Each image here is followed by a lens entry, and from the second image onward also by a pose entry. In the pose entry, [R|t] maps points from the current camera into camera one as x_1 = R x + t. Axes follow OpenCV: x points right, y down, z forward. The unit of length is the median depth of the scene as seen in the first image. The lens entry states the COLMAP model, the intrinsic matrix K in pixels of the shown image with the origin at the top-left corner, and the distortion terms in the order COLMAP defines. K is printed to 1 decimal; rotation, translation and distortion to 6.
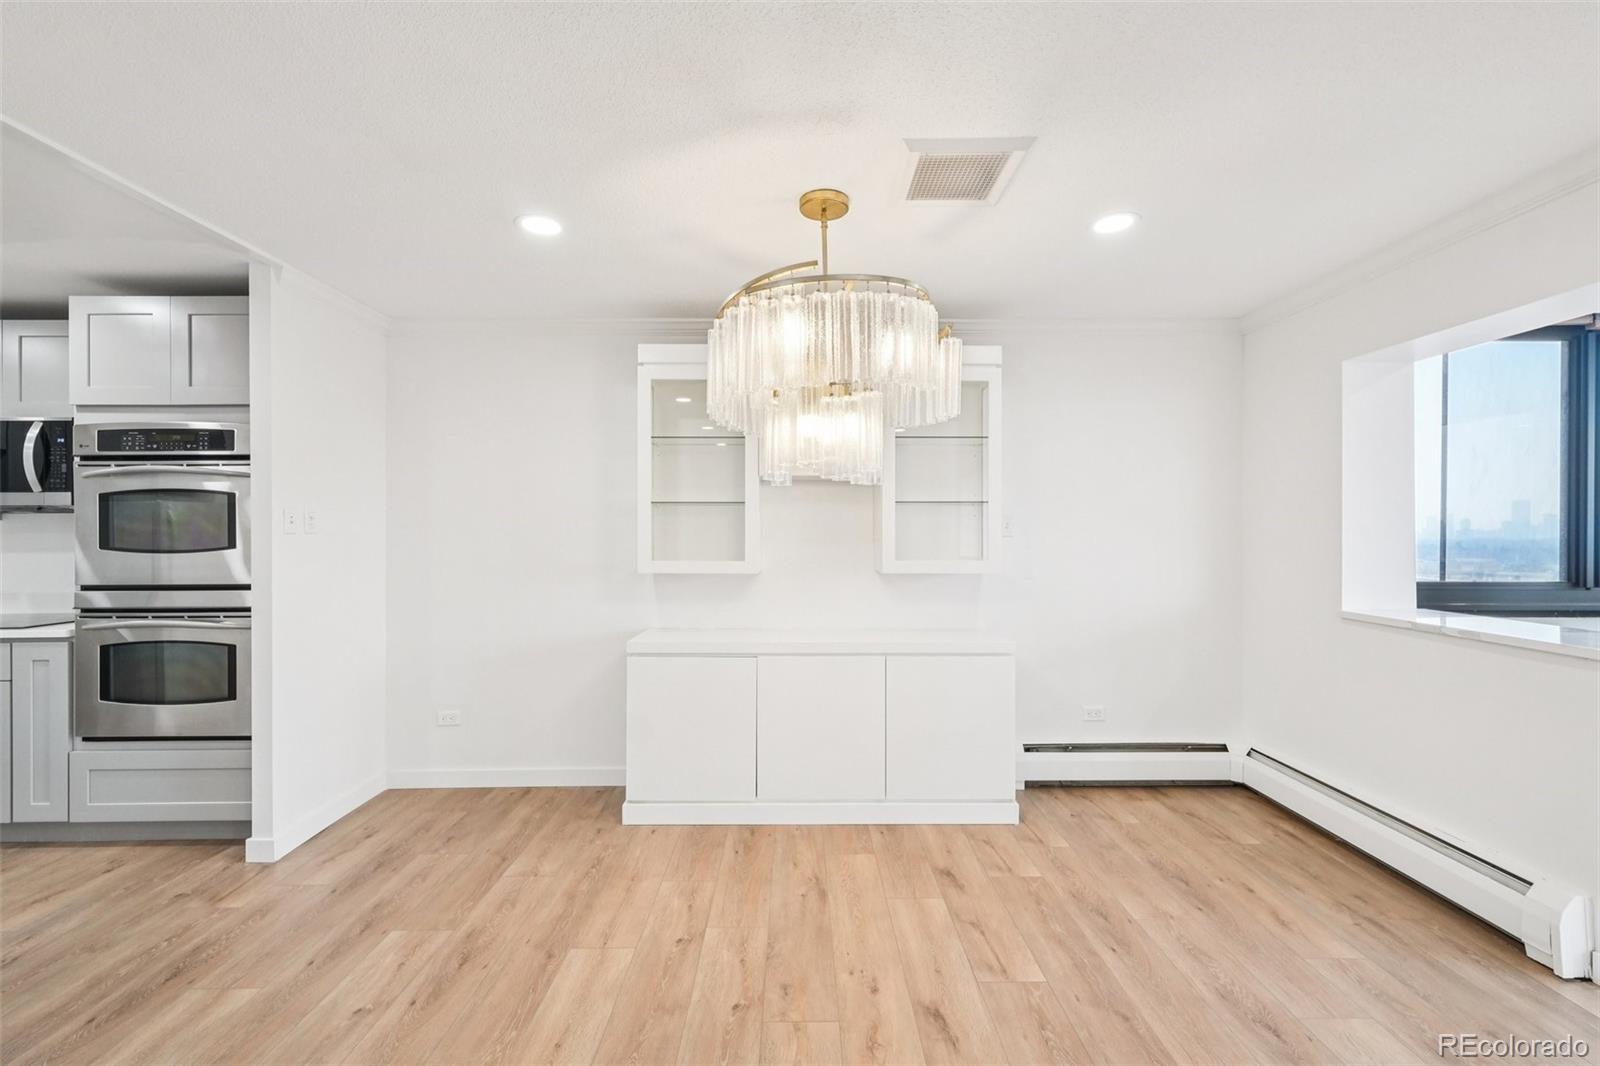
lens RADIAL K [[682.2, 0, 802.5], [0, 682.2, 531.3], [0, 0, 1]] dist [-0.001461, 0.001502]
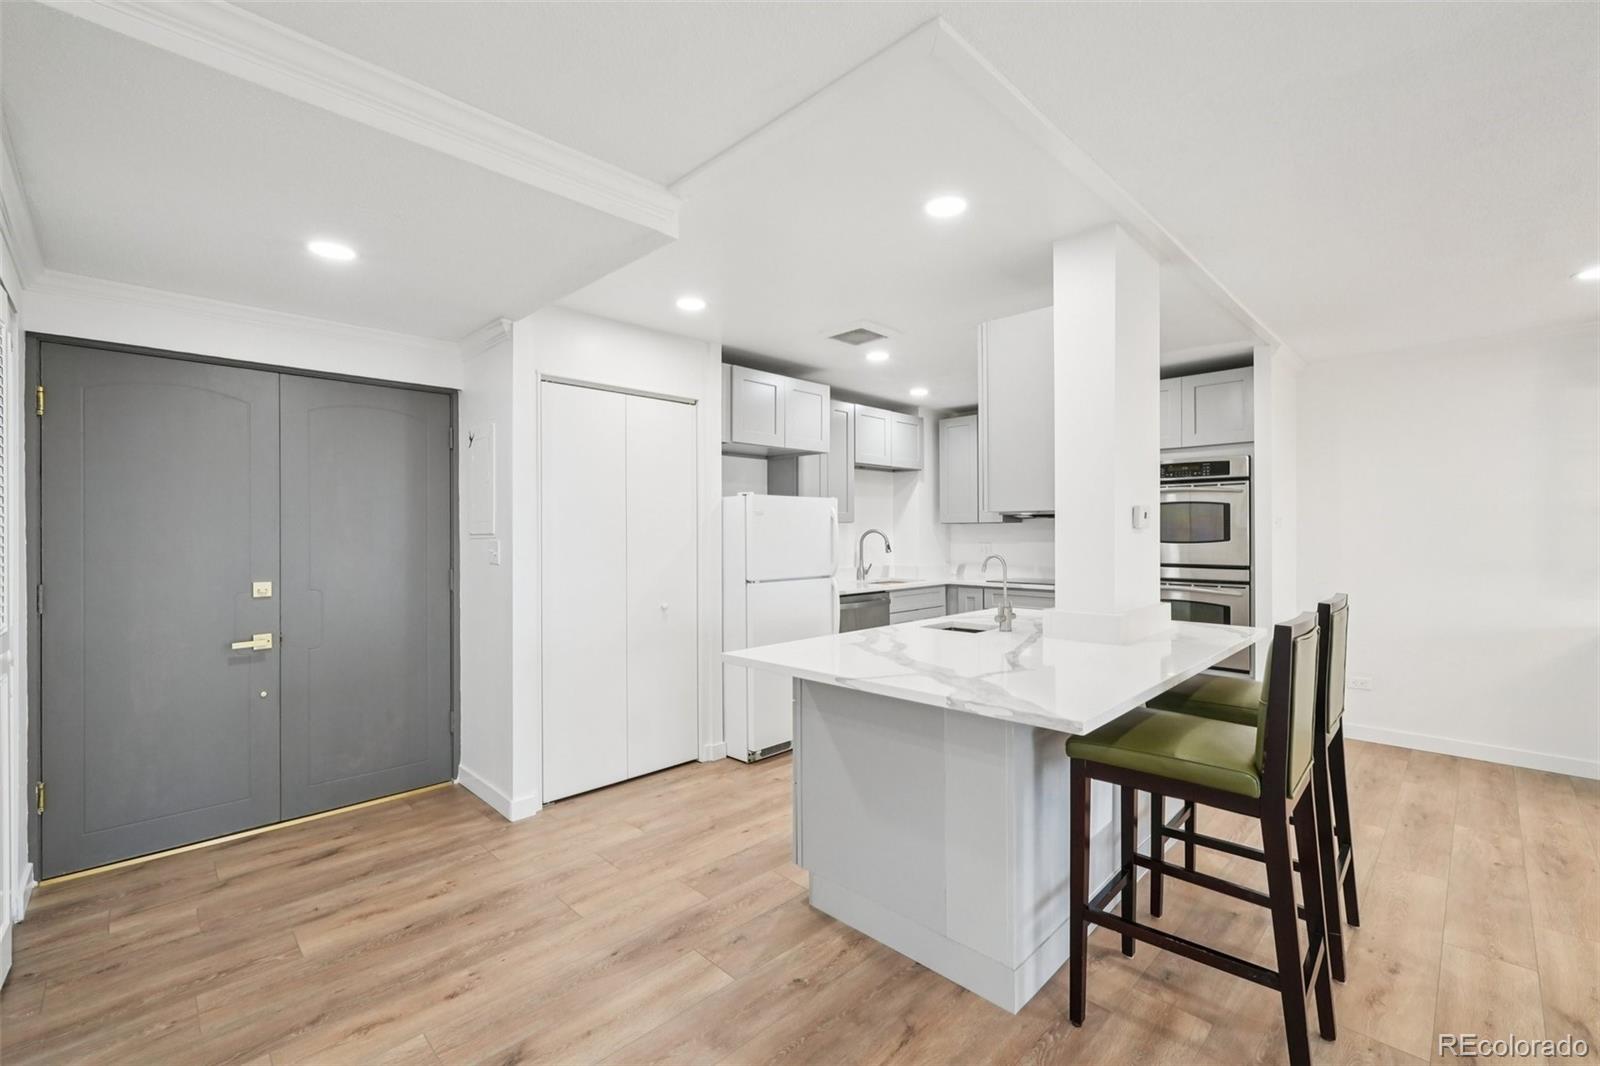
lens RADIAL K [[687.1, 0, 798.0], [0, 687.1, 522.1], [0, 0, 1]] dist [0.003214, 0.000632]
pose [[0.701353, -0.007746, -0.712772, -0.427466], [-0.000281, 0.999938, -0.011143, 0.001314], [0.712814, 0.008015, 0.701308, -0.712254]]
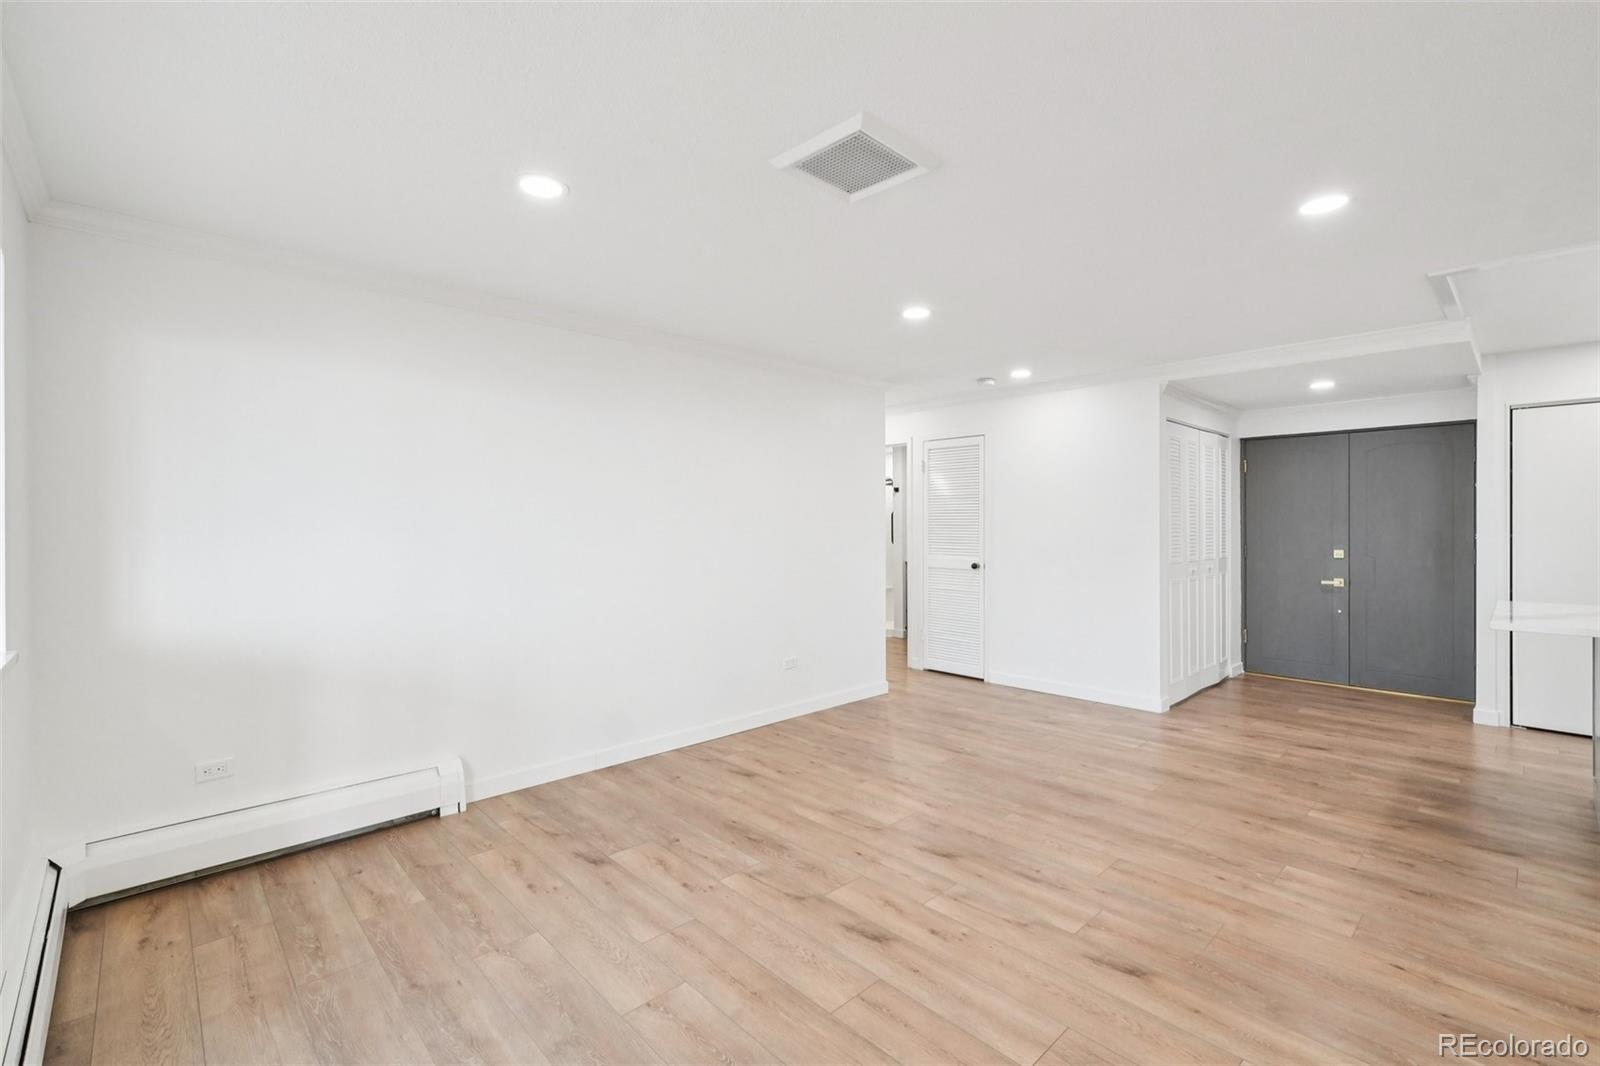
lens RADIAL K [[696.1, 0, 788.4], [0, 696.1, 529.0], [0, 0, 1]] dist [-0.000927, 0.000851]
pose [[-0.737733, 0.009082, -0.675031, 0.732104], [0.005432, 0.999957, 0.007517, -0.000684], [0.675071, 0.001878, -0.737751, -0.144775]]
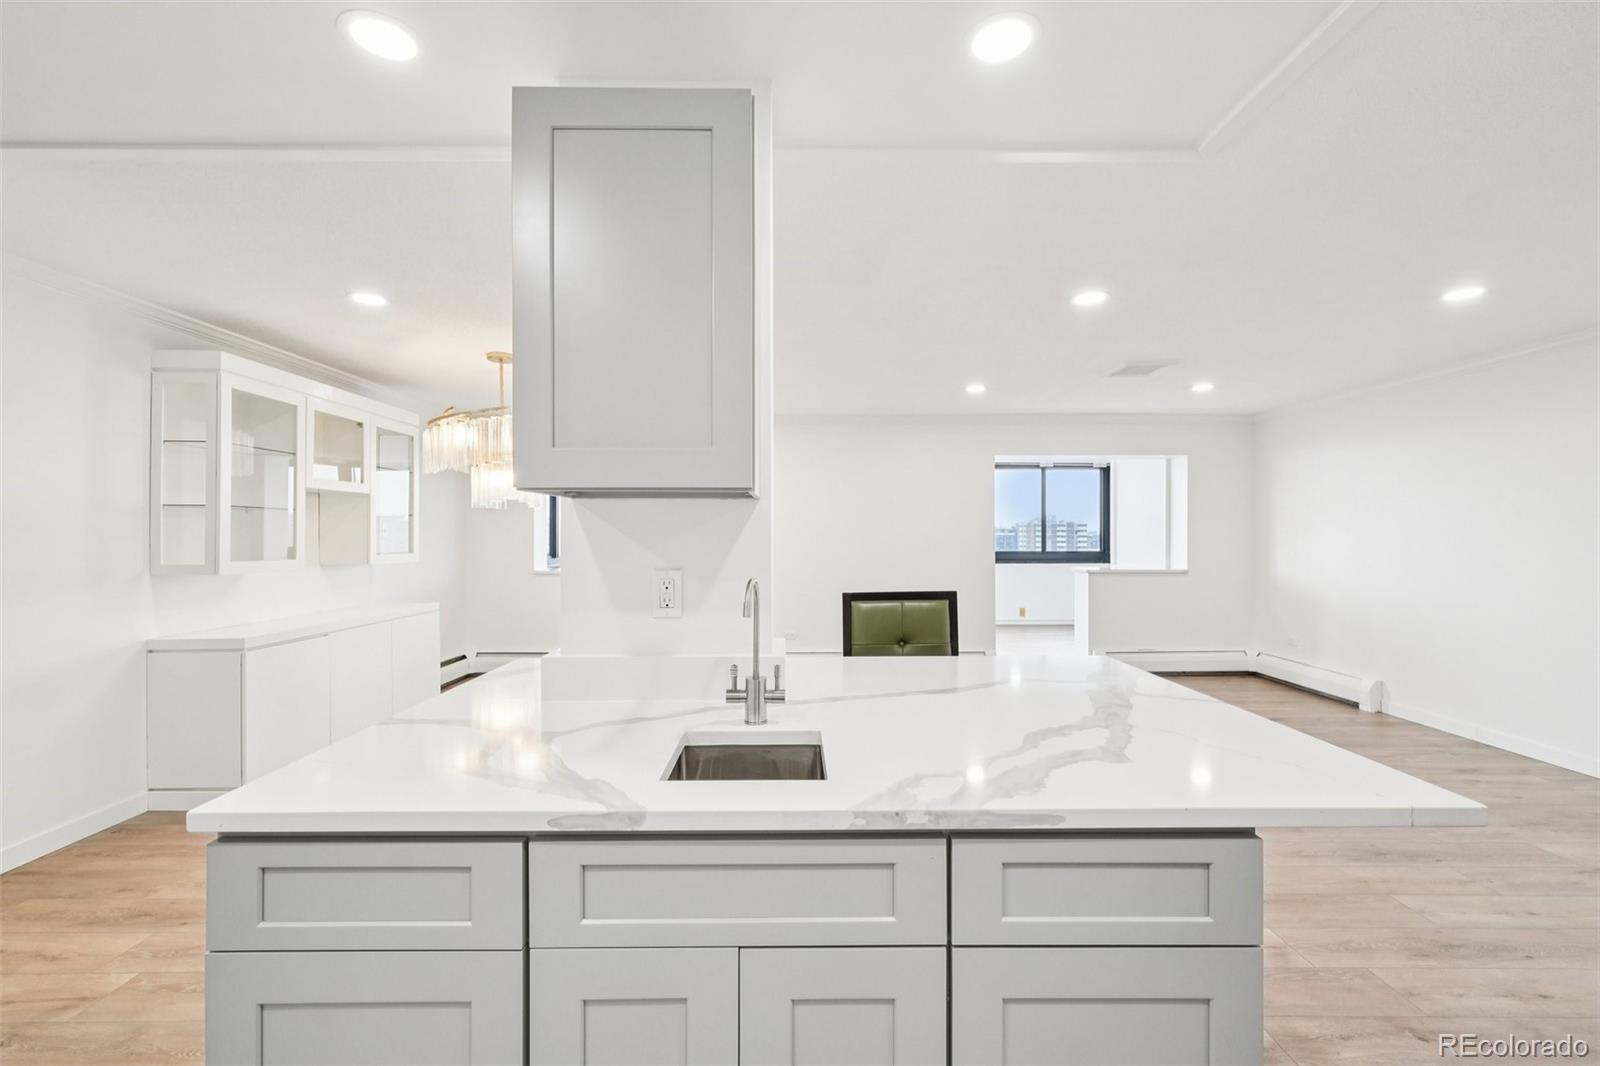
lens RADIAL K [[672.5, 0, 800.0], [0, 672.5, 533.0], [0, 0, 1]] dist [-0.000358, 0.000302]
pose [[0.001860, 0.004997, 0.999986, -1.411212], [0.001379, 0.999987, -0.005000, 0.004883], [-0.999997, 0.001389, 0.001853, 0.145693]]
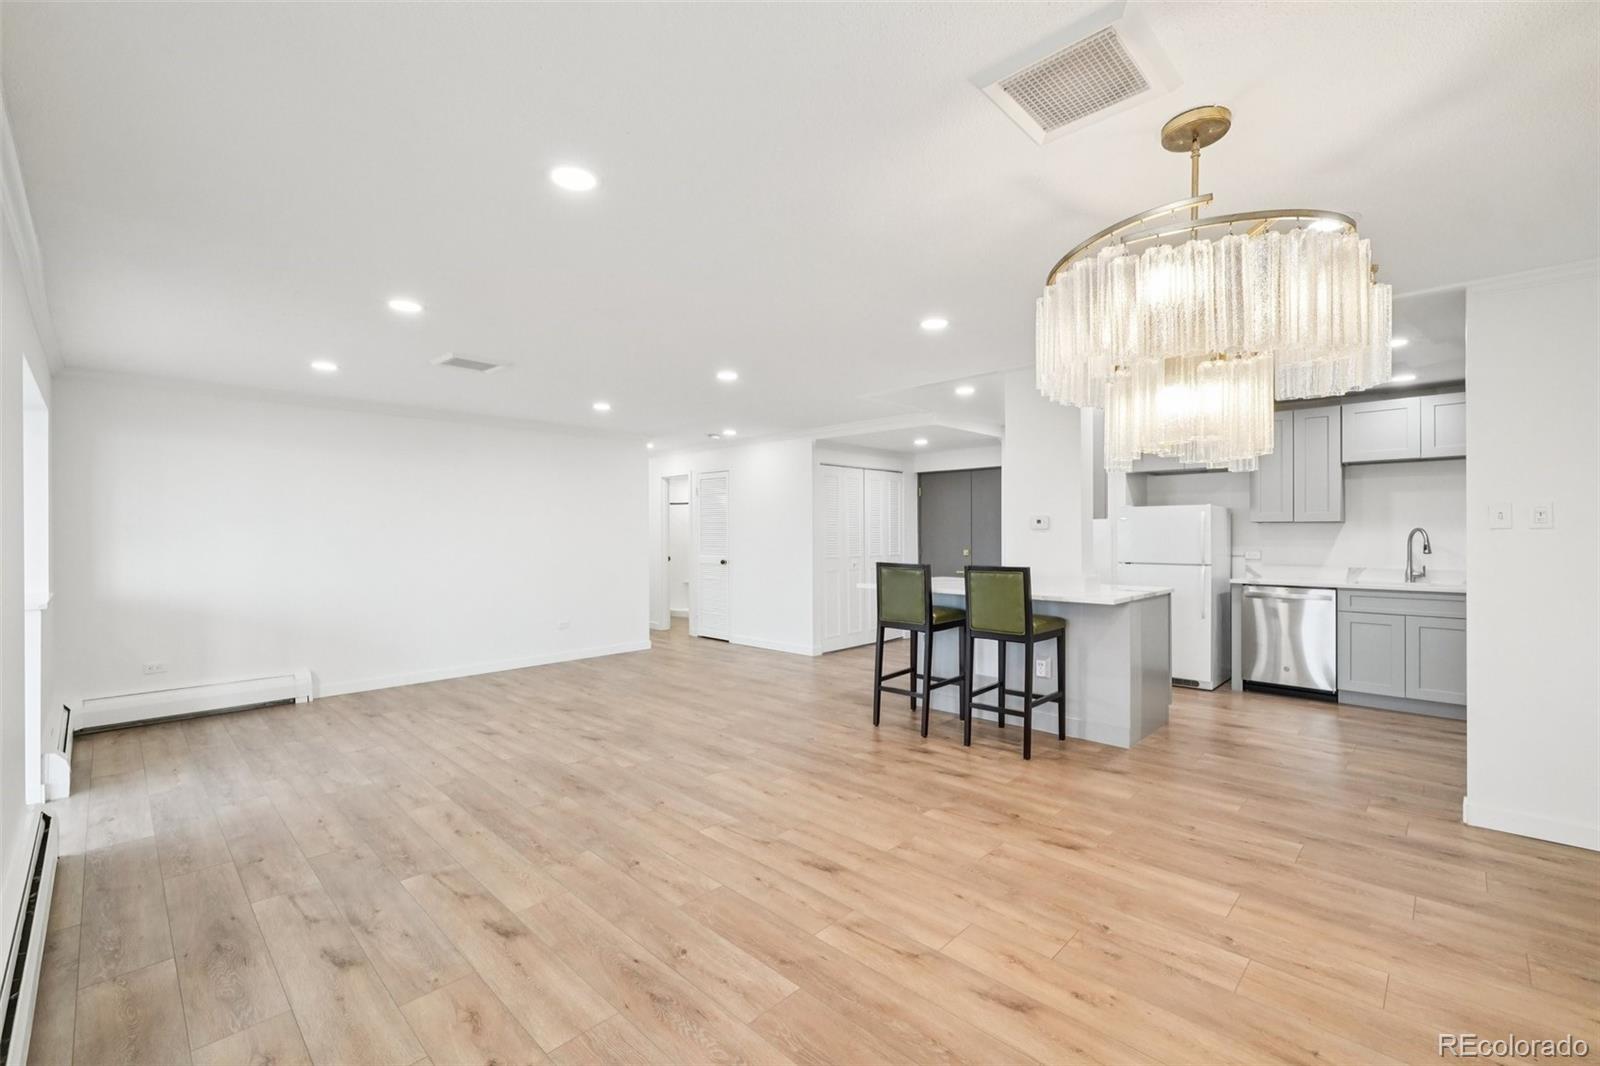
lens RADIAL K [[675.5, 0, 804.1], [0, 675.5, 531.5], [0, 0, 1]] dist [-0.000401, 0.000984]
pose [[-0.700484, 0.003916, -0.713657, 0.739967], [0.005967, 0.999982, -0.000369, 0.001190], [0.713643, -0.004517, -0.700495, 0.966755]]
